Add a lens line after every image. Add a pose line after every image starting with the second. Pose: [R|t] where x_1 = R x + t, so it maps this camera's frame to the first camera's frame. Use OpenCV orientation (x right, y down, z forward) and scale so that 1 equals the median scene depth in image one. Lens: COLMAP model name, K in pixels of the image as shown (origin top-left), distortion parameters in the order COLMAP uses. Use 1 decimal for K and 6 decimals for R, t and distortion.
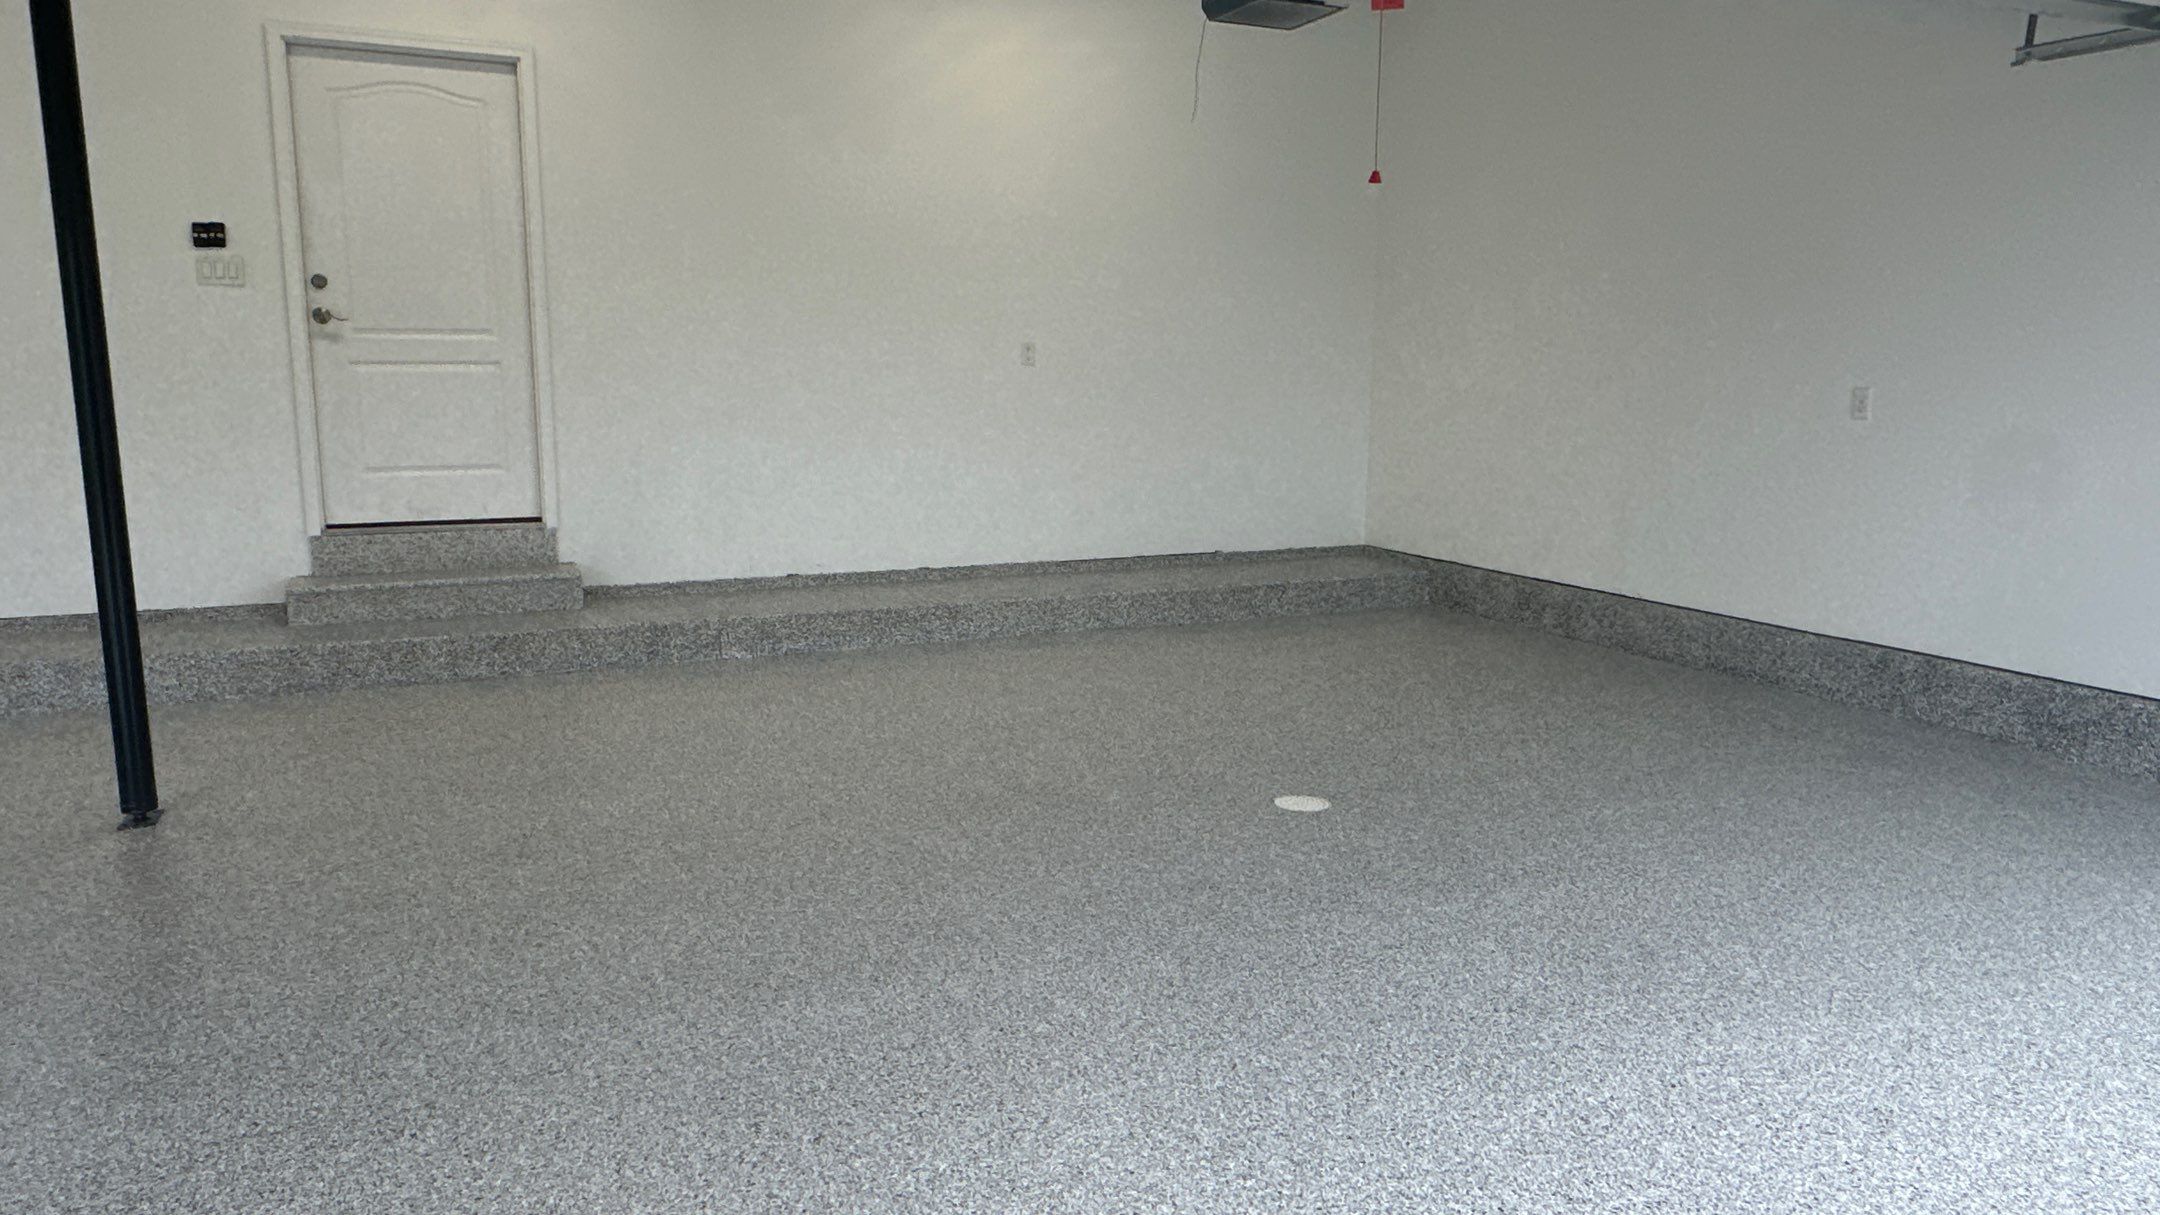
lens RADIAL K [[1414.5, 0, 1086.6], [0, 1414.5, 608.8], [0, 0, 1]] dist [-0.002995, -0.002366]
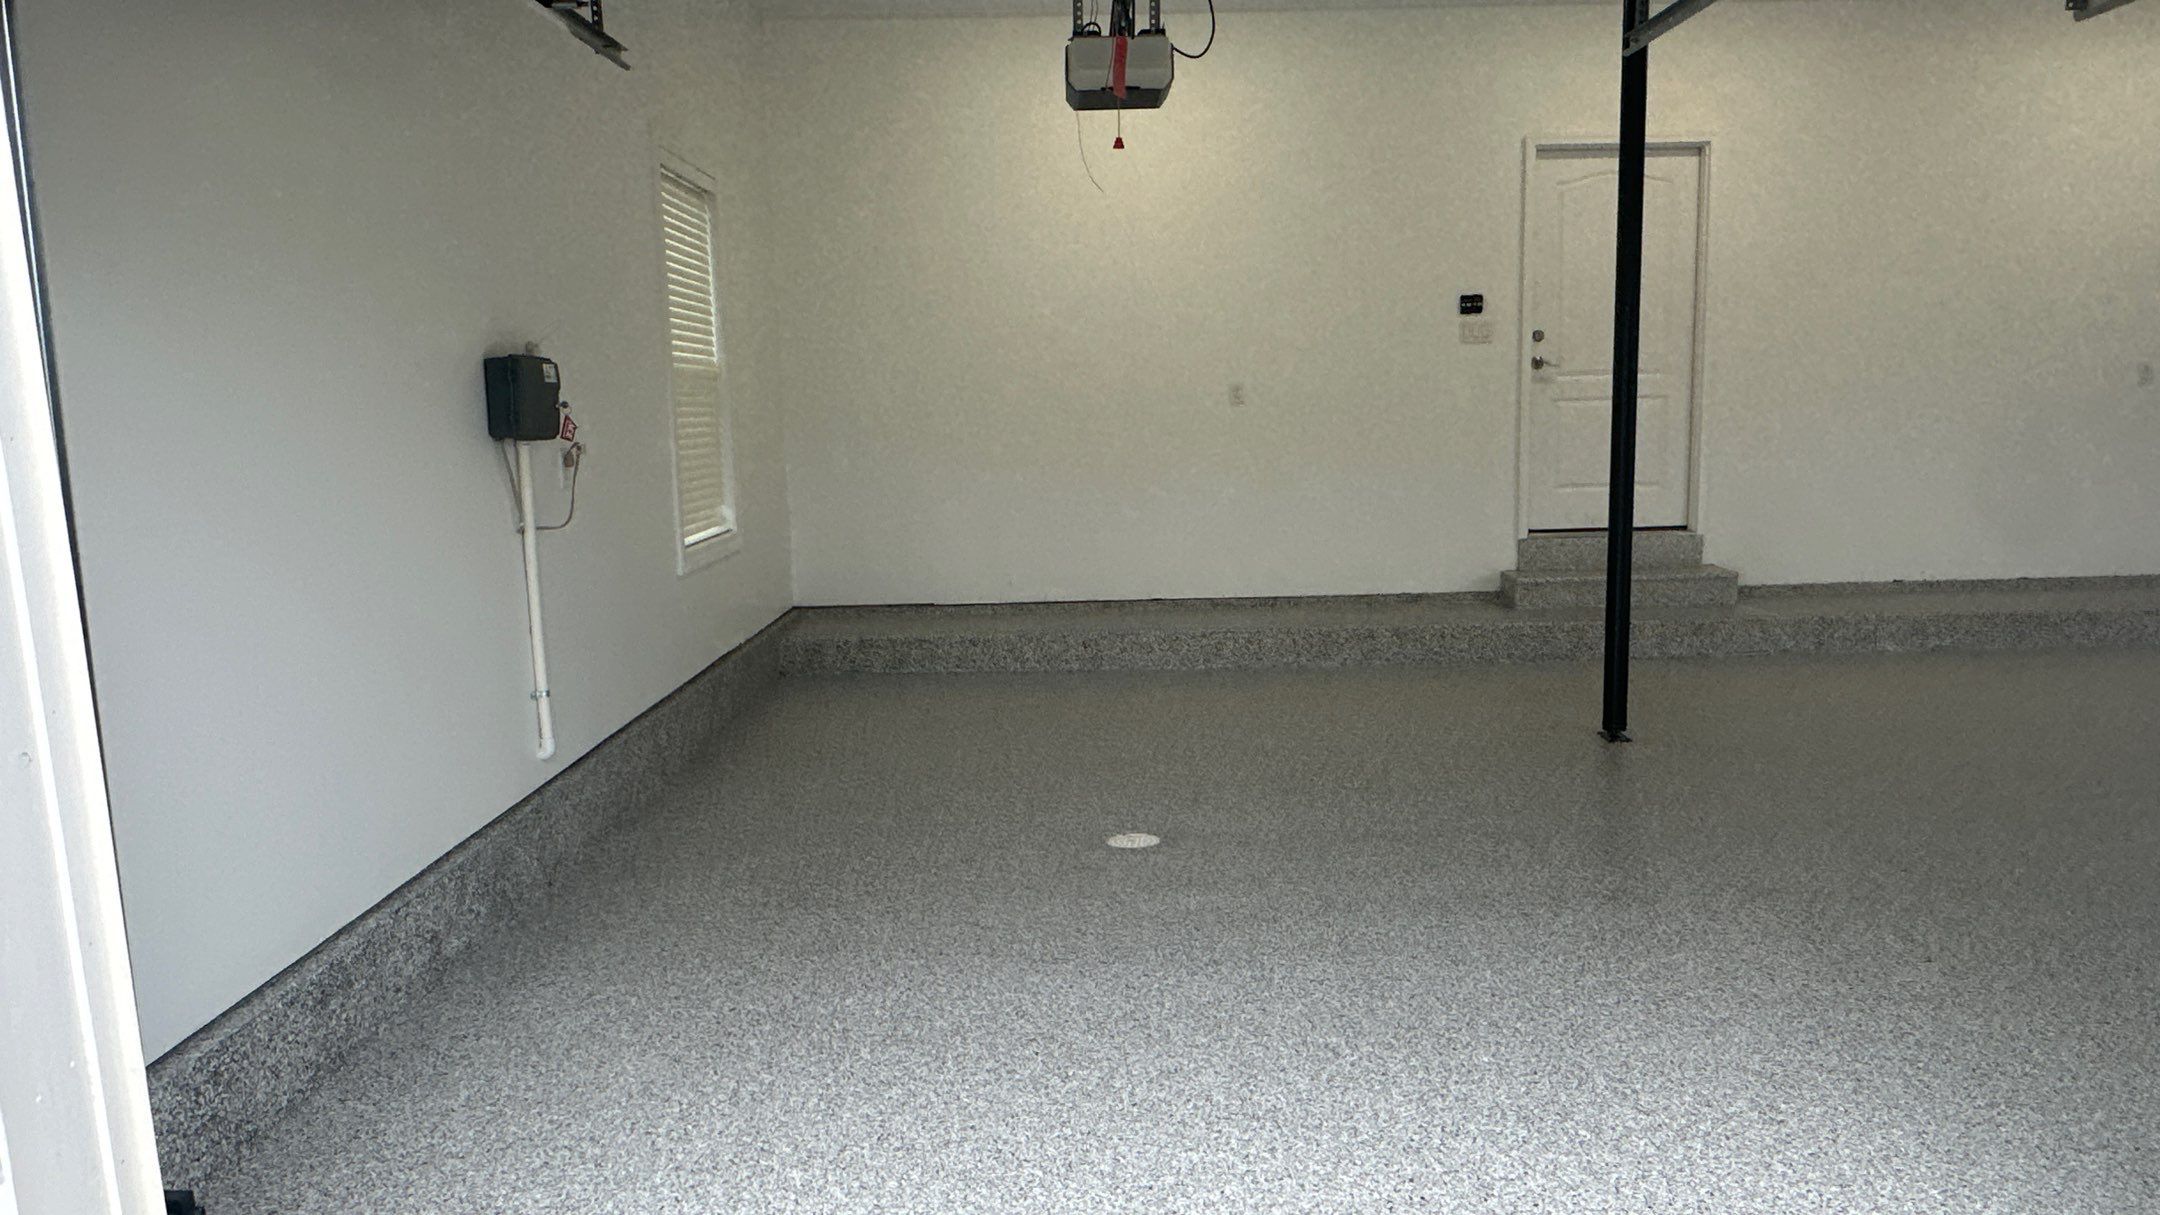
lens RADIAL K [[1414.5, 0, 1084.8], [0, 1414.5, 606.3], [0, 0, 1]] dist [-0.002995, -0.002366]
pose [[0.910164, 0.030078, -0.413154, -0.388796], [-0.039310, 0.999131, -0.013861, 0.042382], [0.412378, 0.028857, 0.910556, -0.309449]]
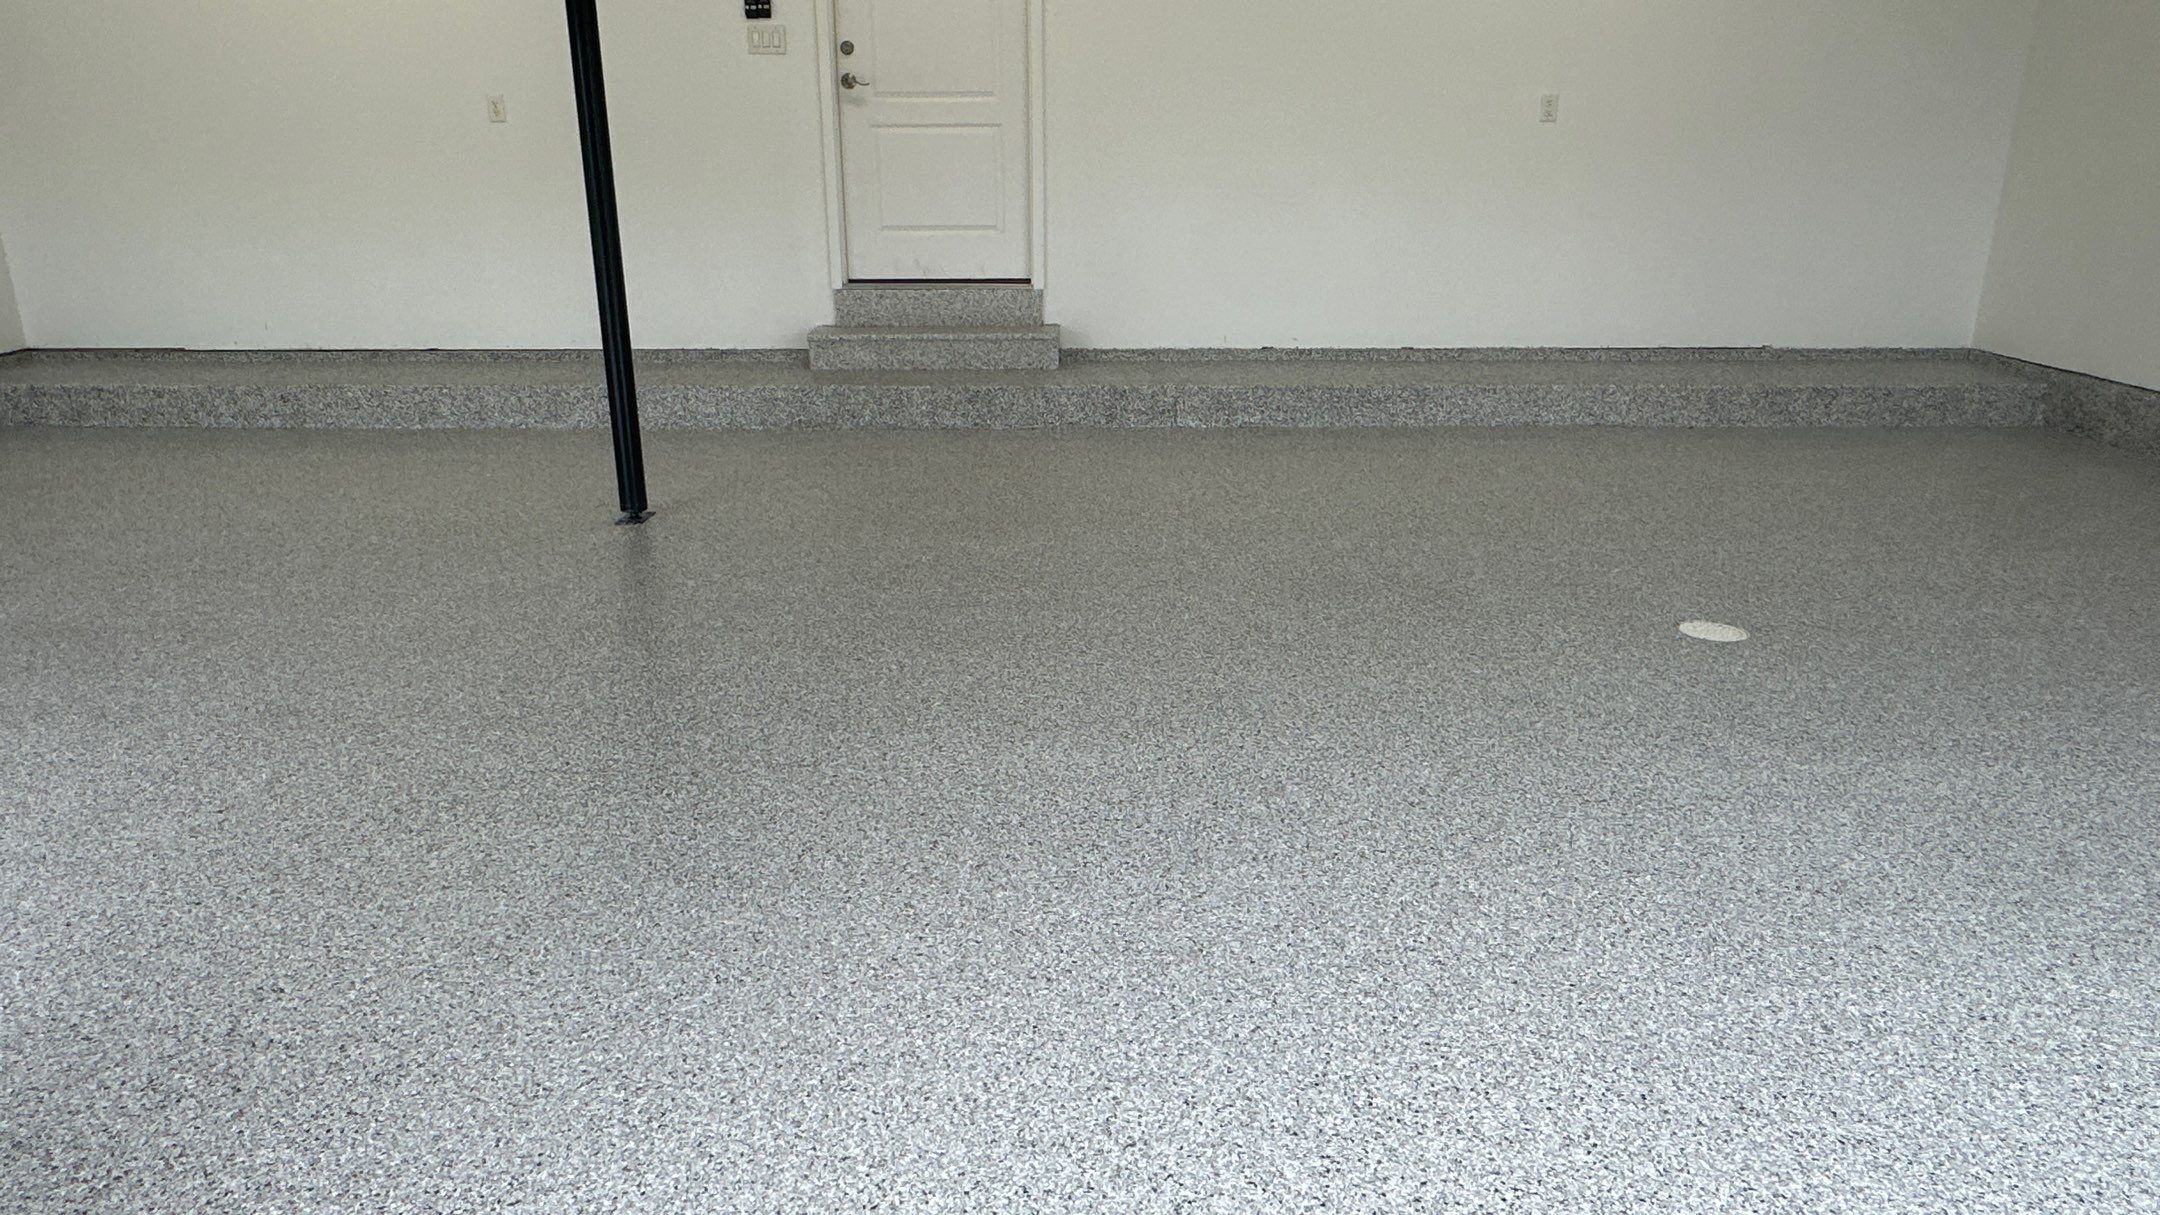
lens RADIAL K [[1414.5, 0, 1085.6], [0, 1414.5, 612.9], [0, 0, 1]] dist [-0.002995, -0.002366]
pose [[0.908418, 0.122596, -0.399684, 0.108227], [-0.062389, 0.985085, 0.160359, 0.009097], [0.413382, -0.120737, 0.902517, 0.049188]]
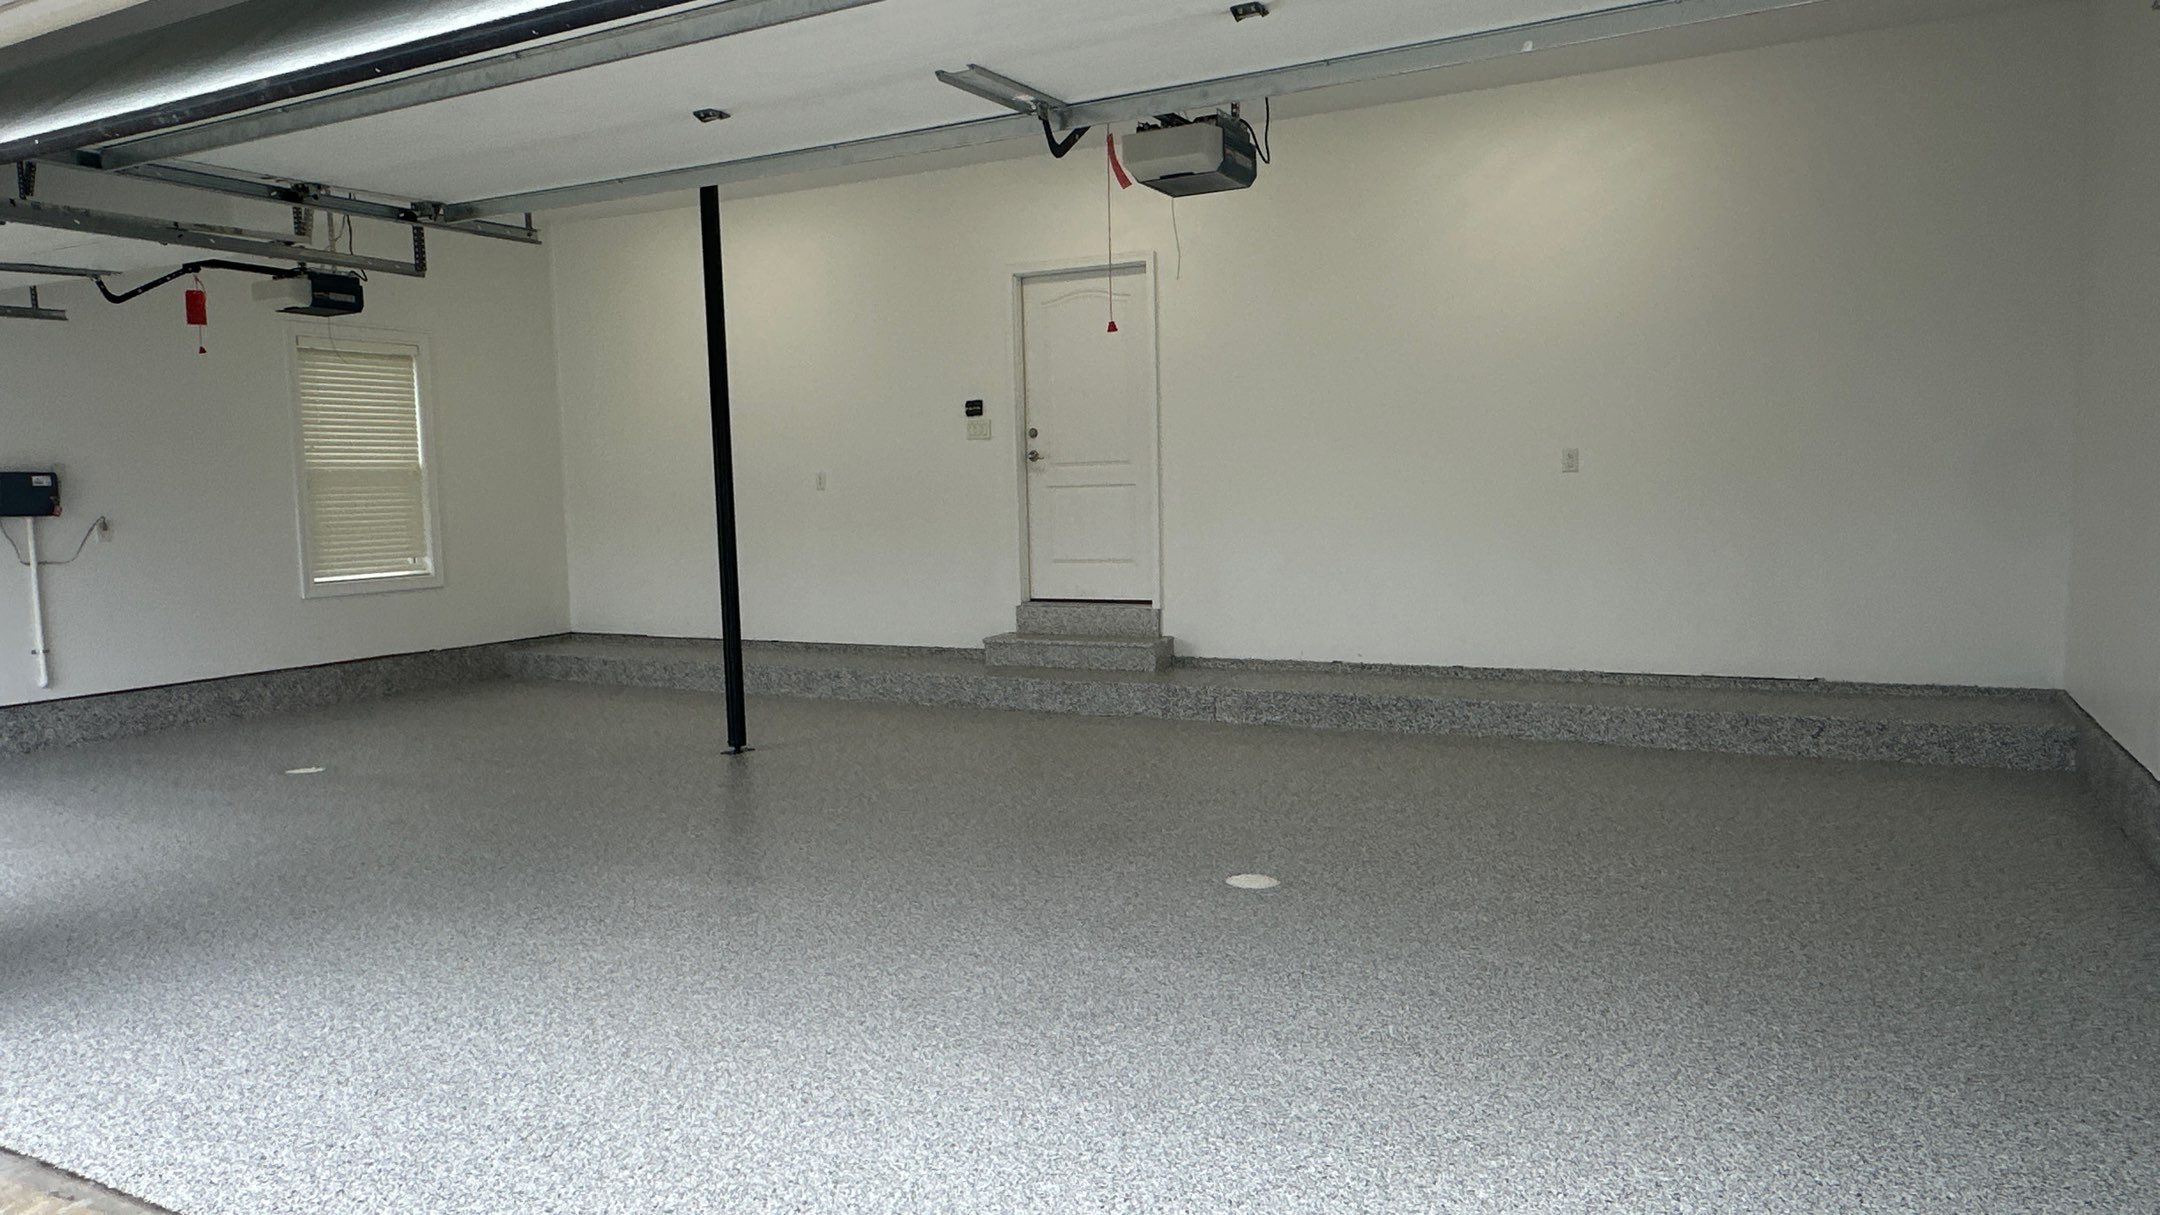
lens RADIAL K [[1414.5, 0, 1086.3], [0, 1414.5, 610.2], [0, 0, 1]] dist [-0.002995, -0.002366]
pose [[0.612405, 0.047472, -0.789118, 0.669580], [-0.104806, 0.994260, -0.021523, -0.023037], [0.783566, 0.095885, 0.613865, 0.159935]]
